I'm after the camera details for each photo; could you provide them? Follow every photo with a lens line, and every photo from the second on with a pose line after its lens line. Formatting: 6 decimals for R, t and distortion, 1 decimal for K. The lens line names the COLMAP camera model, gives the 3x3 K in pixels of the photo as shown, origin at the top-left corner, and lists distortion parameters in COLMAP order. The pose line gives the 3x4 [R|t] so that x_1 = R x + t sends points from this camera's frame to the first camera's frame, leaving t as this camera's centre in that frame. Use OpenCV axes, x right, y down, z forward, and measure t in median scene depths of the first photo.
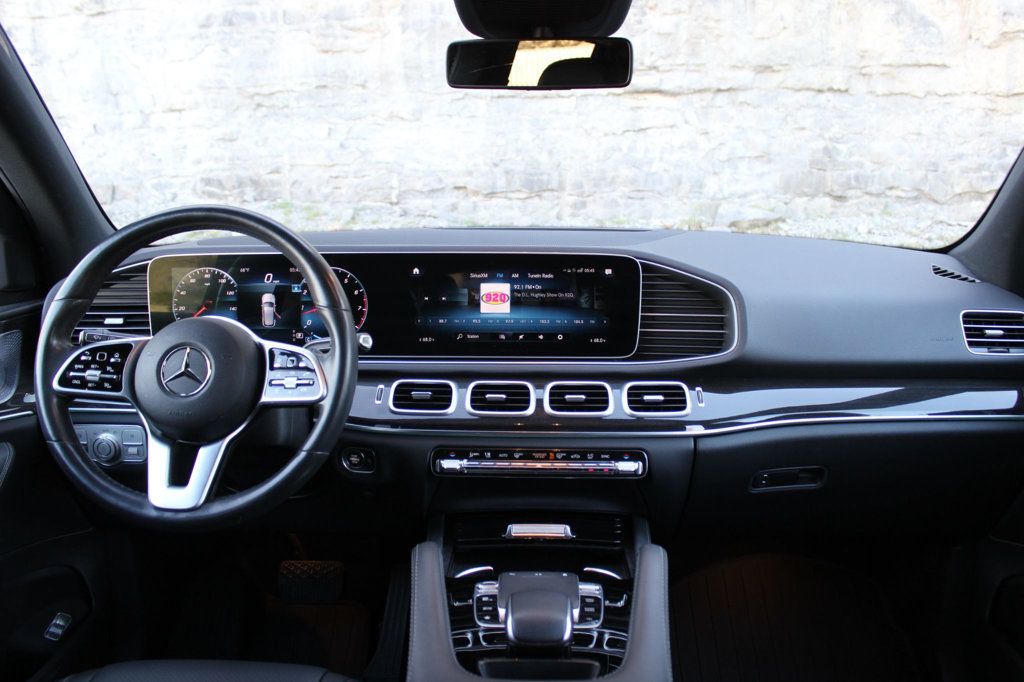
lens RADIAL K [[867.8, 0, 524.6], [0, 867.8, 344.2], [0, 0, 1]] dist [-0.169272, 0.159000]
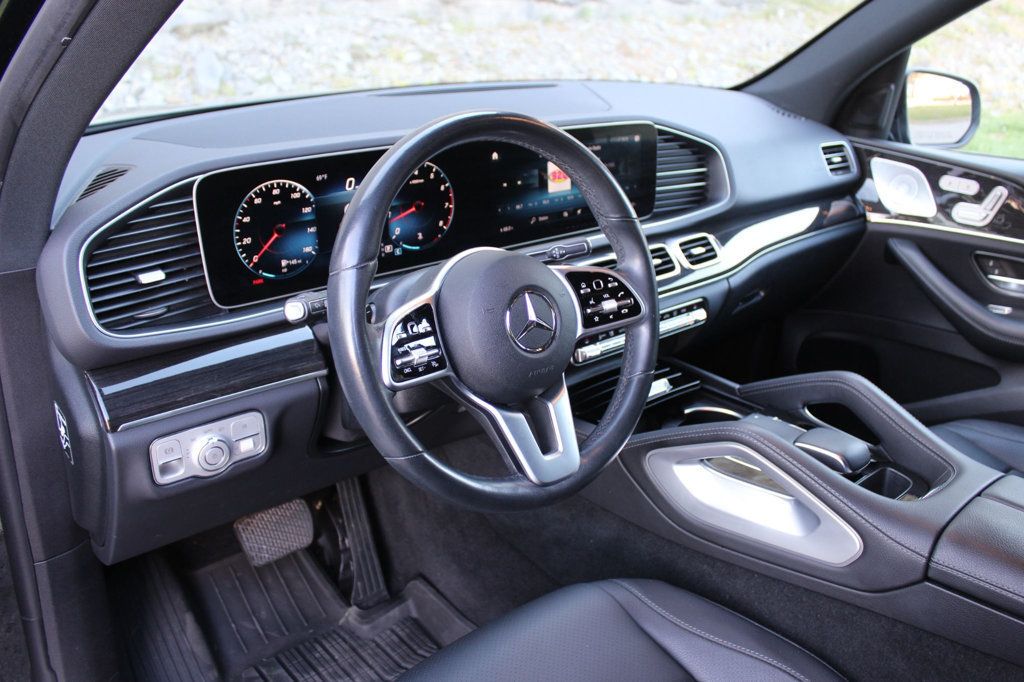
lens RADIAL K [[884.1, 0, 518.0], [0, 884.1, 345.8], [0, 0, 1]] dist [-0.158235, 0.166639]
pose [[0.744692, -0.238960, 0.623163, -0.722515], [0.089829, 0.961097, 0.261197, -0.130844], [-0.661335, -0.138534, 0.737187, 0.279737]]
